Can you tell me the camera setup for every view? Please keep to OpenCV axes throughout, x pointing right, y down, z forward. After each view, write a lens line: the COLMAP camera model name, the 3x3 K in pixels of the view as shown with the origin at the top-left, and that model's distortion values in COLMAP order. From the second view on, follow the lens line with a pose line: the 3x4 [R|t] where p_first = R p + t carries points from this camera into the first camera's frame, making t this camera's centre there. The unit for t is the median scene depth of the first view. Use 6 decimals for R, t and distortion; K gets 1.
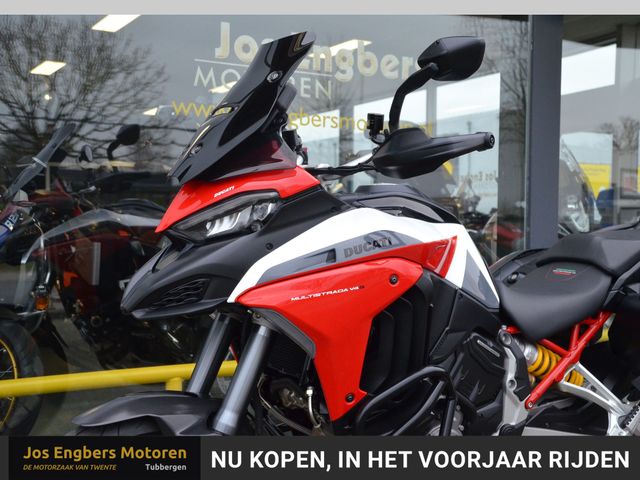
lens RADIAL K [[816.7, 0, 345.0], [0, 816.7, 255.3], [0, 0, 1]] dist [0.061628, 0.000000]
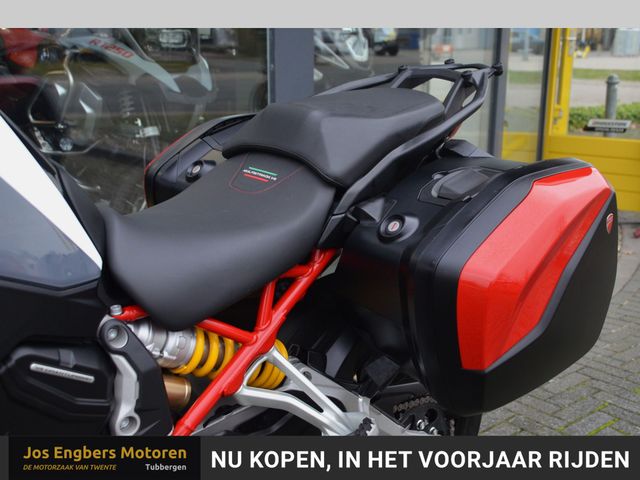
lens RADIAL K [[748.2, 0, 324.7], [0, 748.2, 241.4], [0, 0, 1]] dist [0.064822, 0.000000]
pose [[0.980968, -0.048867, 0.187921, 0.235946], [0.004612, 0.973405, 0.229046, -0.058073], [-0.194115, -0.223820, 0.955104, 0.547029]]
